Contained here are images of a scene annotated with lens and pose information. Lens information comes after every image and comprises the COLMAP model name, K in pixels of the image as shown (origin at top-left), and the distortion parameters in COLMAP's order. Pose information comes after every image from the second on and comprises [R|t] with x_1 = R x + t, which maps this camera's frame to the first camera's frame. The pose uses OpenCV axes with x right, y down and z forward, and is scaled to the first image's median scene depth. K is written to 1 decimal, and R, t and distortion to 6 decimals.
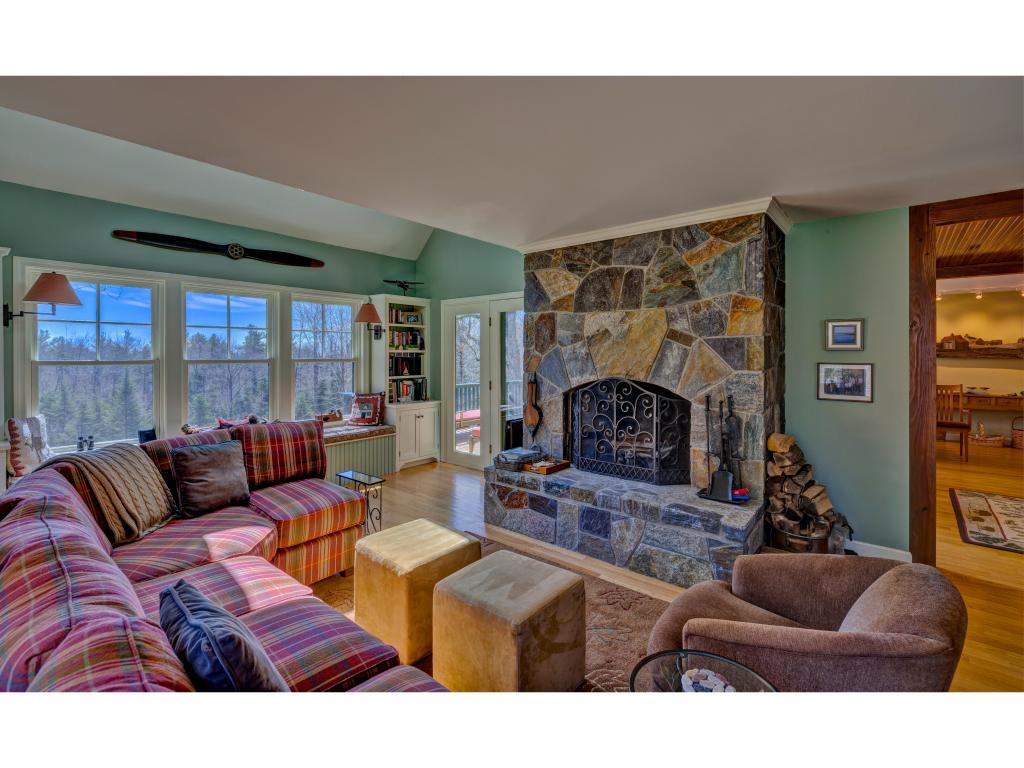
lens RADIAL K [[449.7, 0, 513.9], [0, 449.7, 355.3], [0, 0, 1]] dist [0.000824, 0.000046]
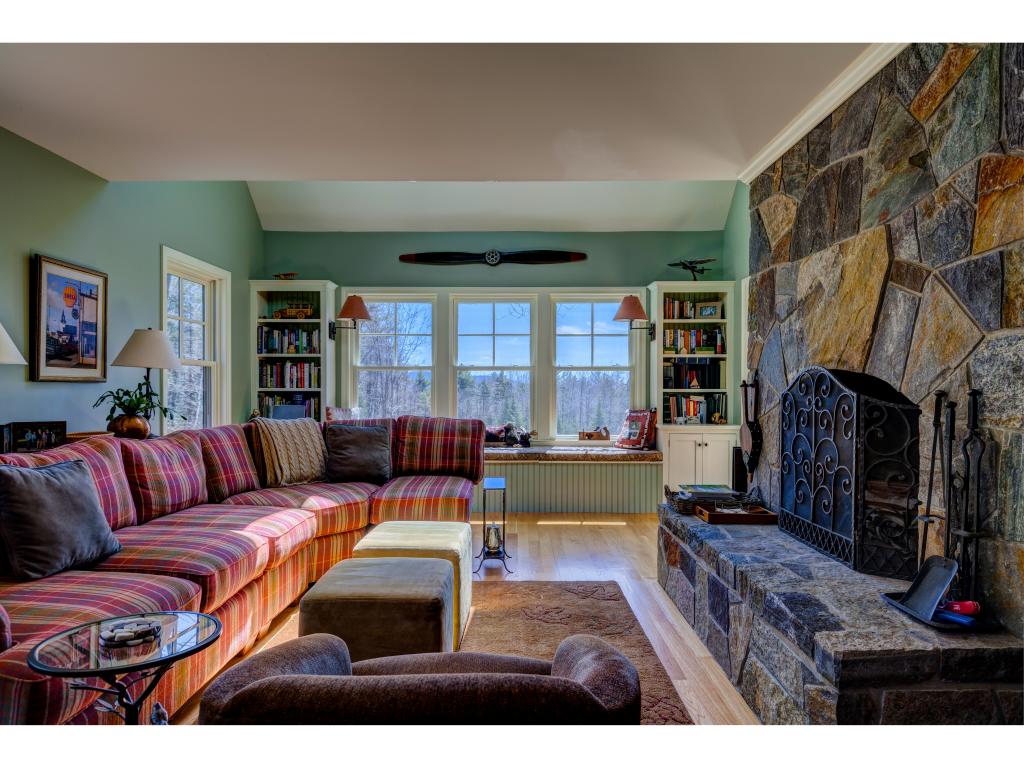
lens RADIAL K [[596.1, 0, 512.0], [0, 596.1, 384.0], [0, 0, 1]] dist [0.042917, -0.051583]
pose [[0.639356, -0.004445, -0.768898, 0.546823], [-0.001112, 0.999977, -0.006706, 0.074844], [0.768910, 0.005142, 0.639336, 0.241072]]
